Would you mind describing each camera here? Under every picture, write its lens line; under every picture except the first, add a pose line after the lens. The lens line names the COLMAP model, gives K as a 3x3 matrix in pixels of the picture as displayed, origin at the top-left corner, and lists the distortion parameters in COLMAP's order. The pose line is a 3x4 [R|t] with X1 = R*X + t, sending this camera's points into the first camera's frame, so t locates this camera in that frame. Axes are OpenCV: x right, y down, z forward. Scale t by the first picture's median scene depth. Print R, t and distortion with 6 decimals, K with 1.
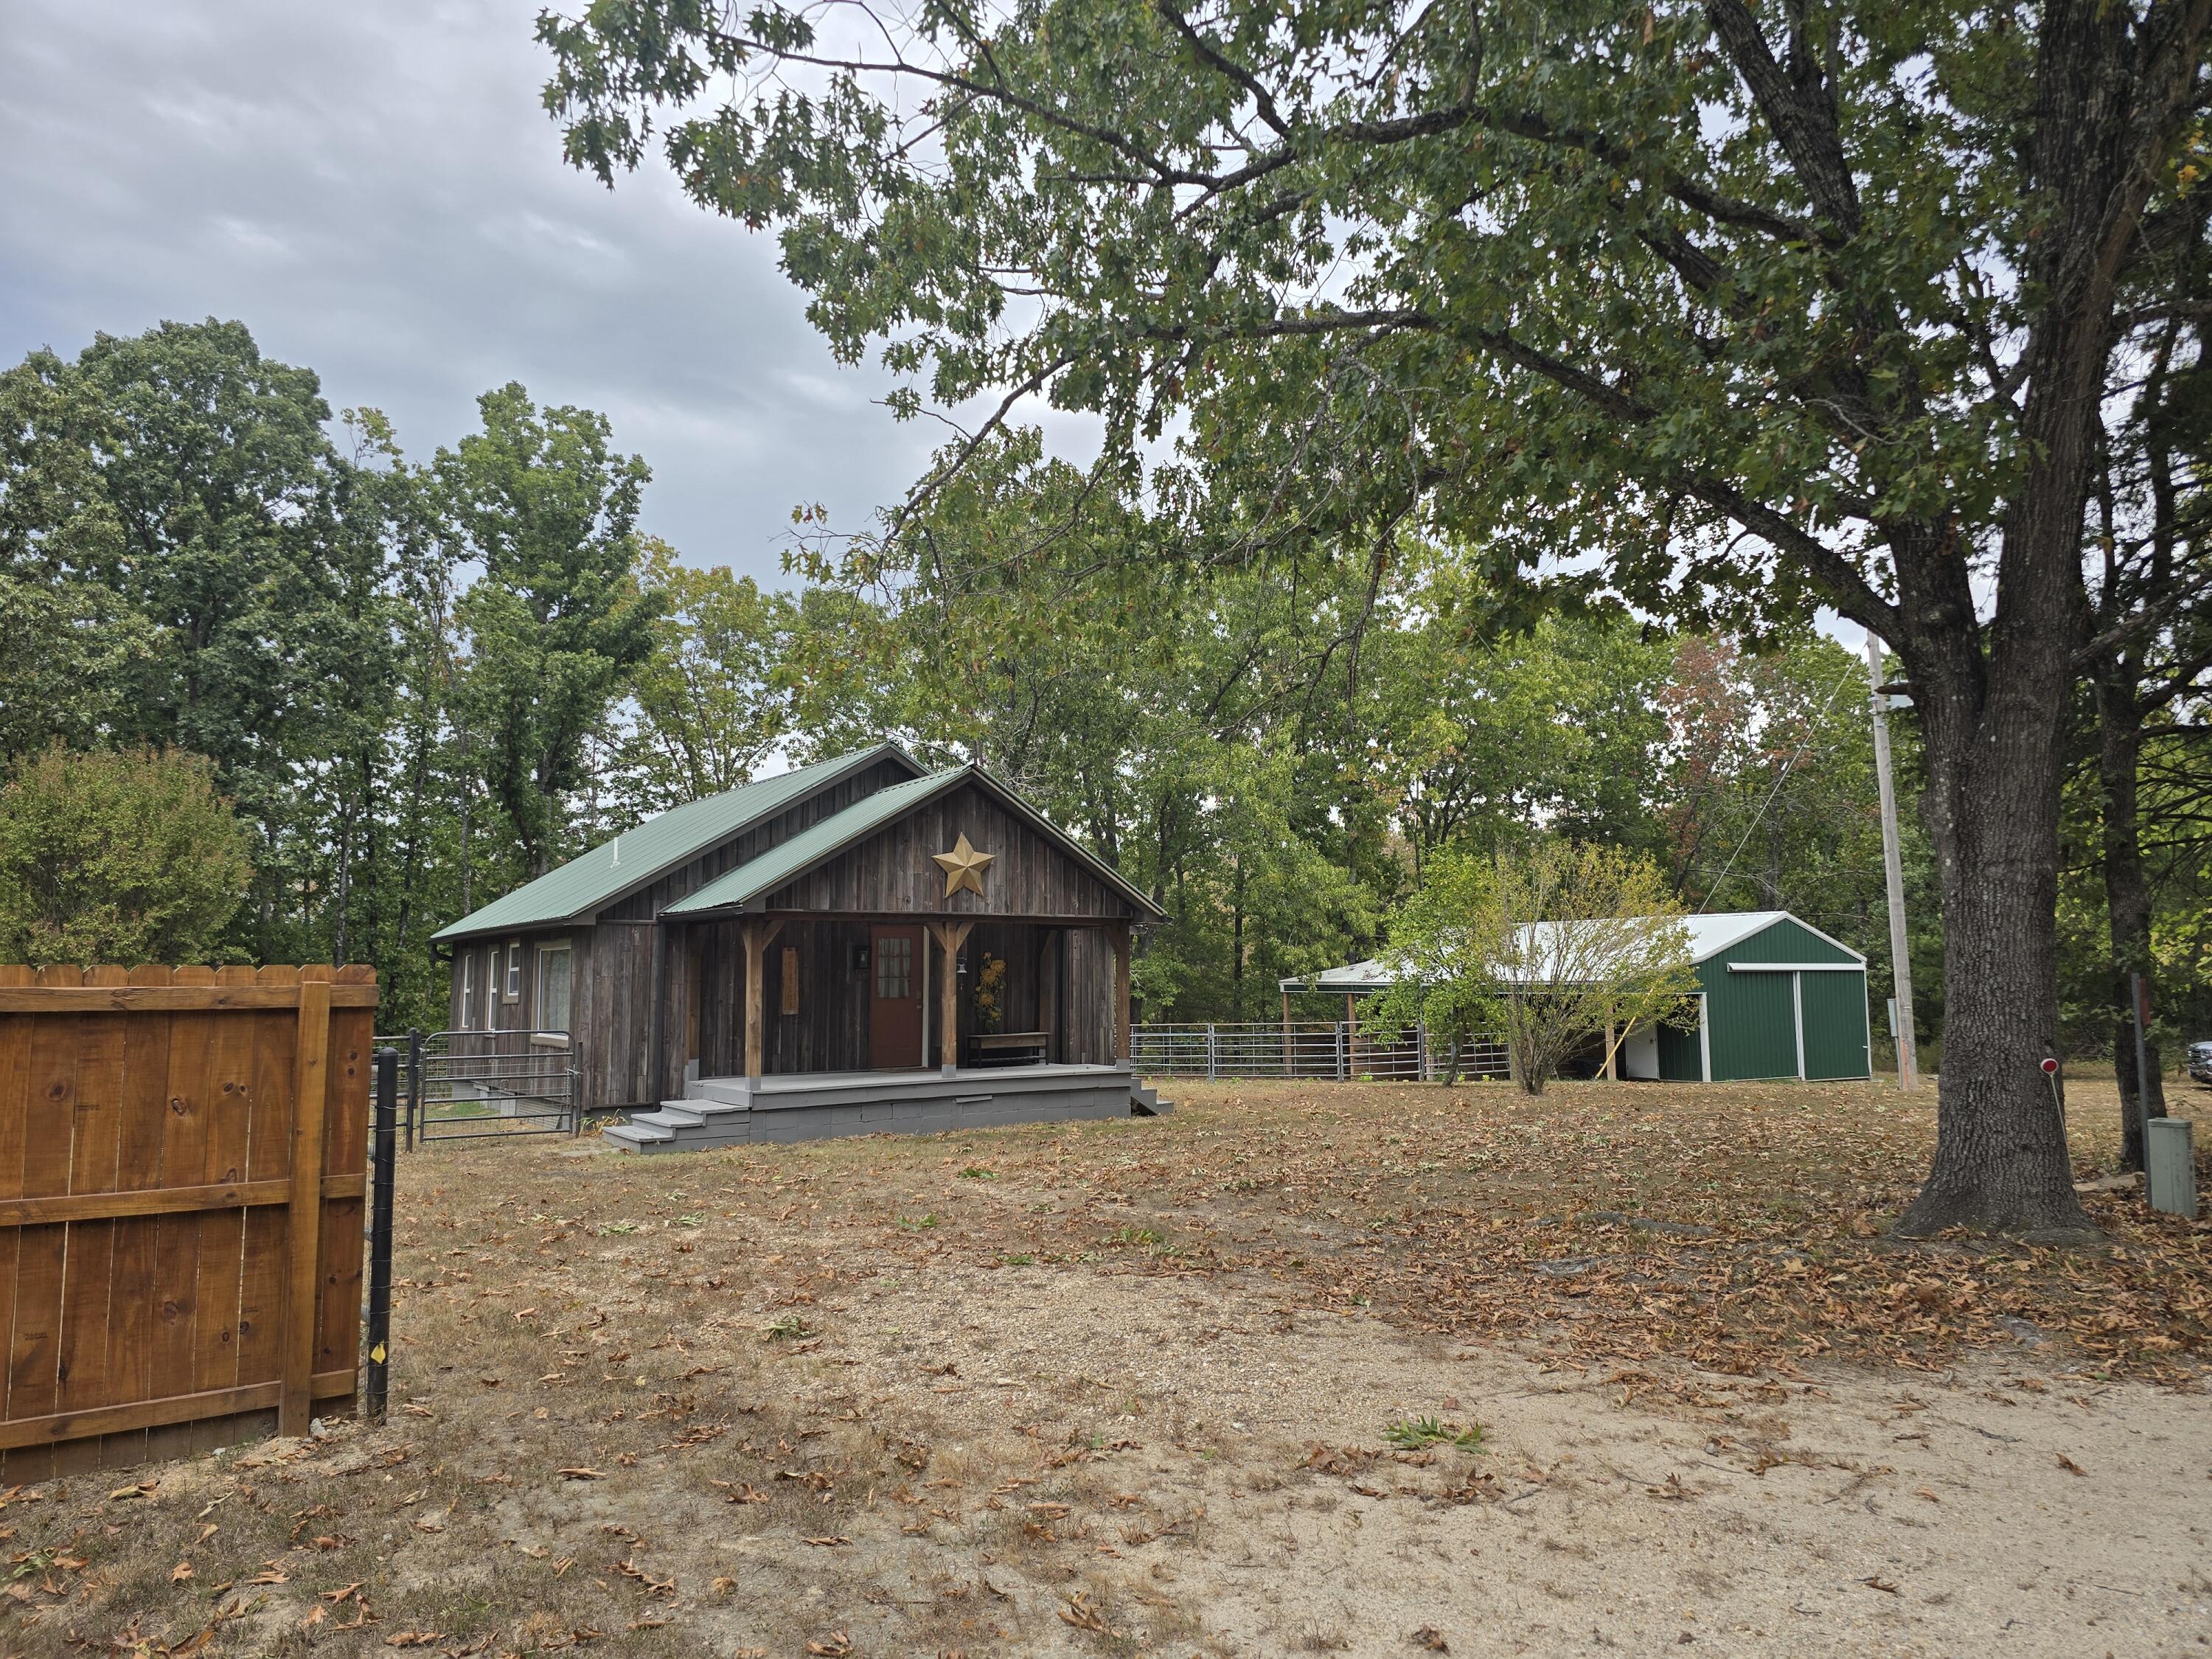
lens RADIAL K [[1484.9, 0, 1100.3], [0, 1484.9, 794.9], [0, 0, 1]] dist [0.008145, -0.000496]
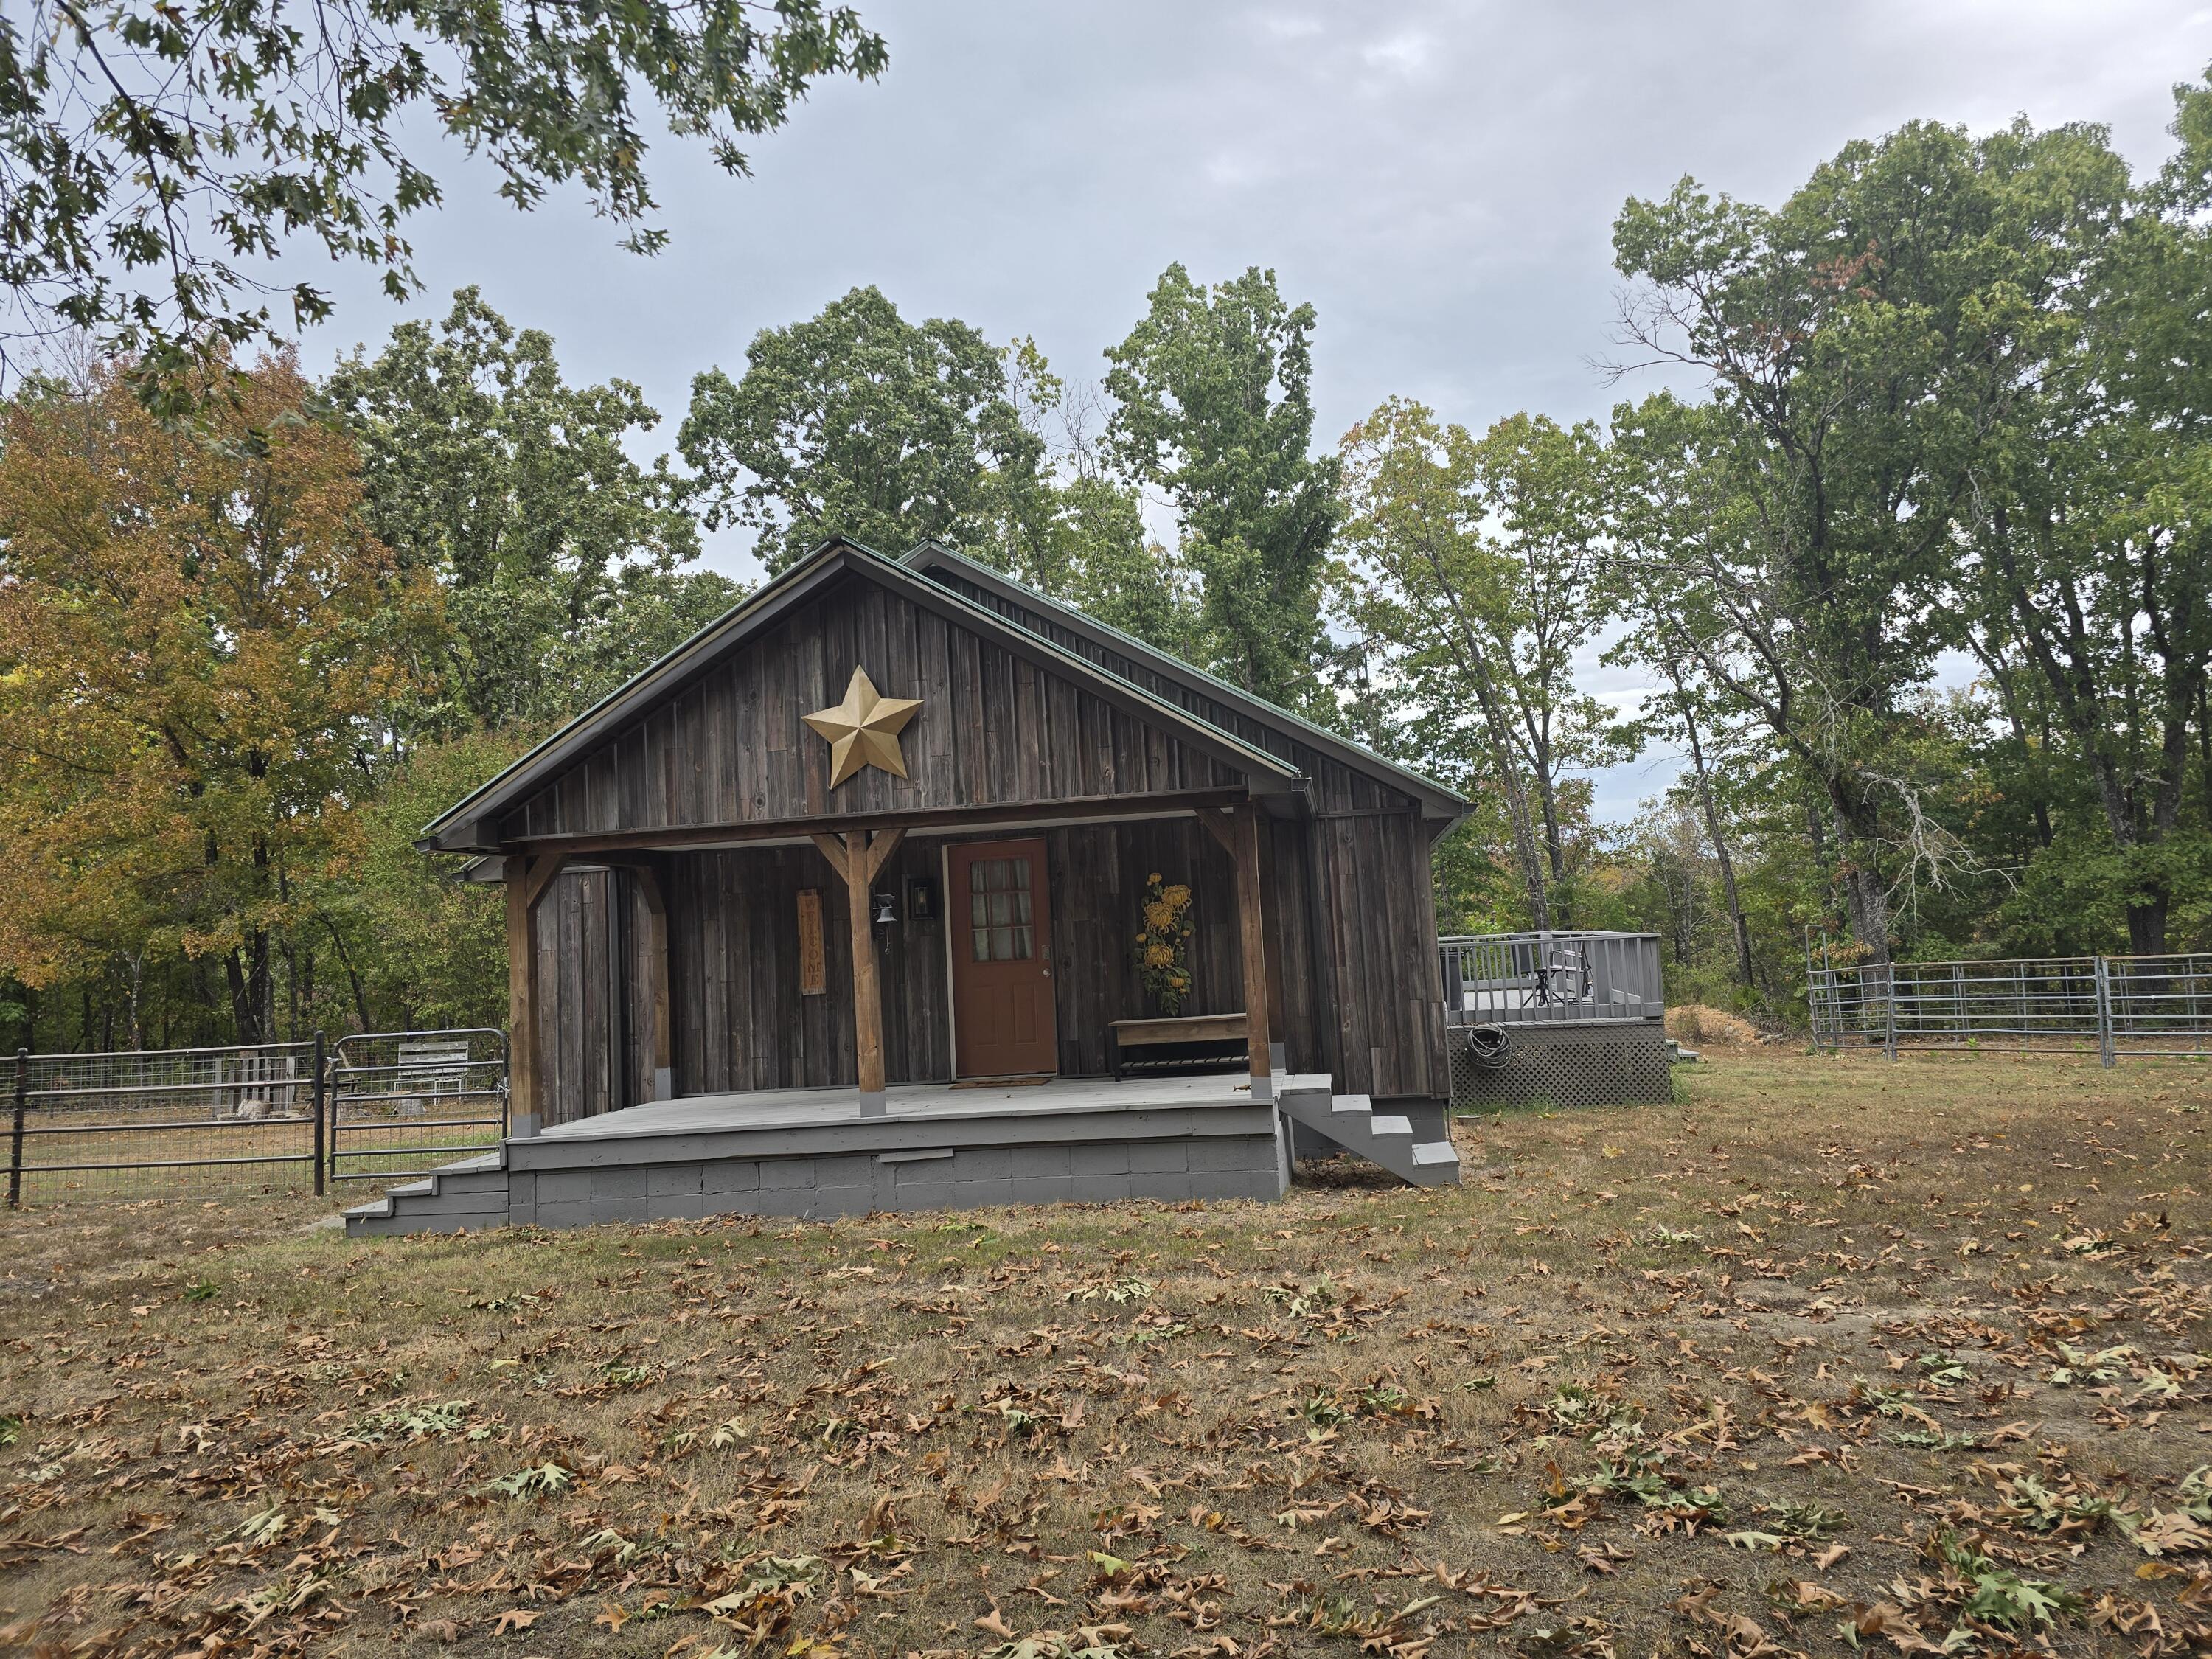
lens RADIAL K [[1484.9, 0, 1100.3], [0, 1484.9, 794.9], [0, 0, 1]] dist [0.008145, -0.000496]
pose [[0.747699, -0.101737, -0.656198, 0.324101], [0.135975, 0.990711, 0.001336, 0.083126], [0.649966, -0.090226, 0.754588, 0.641755]]
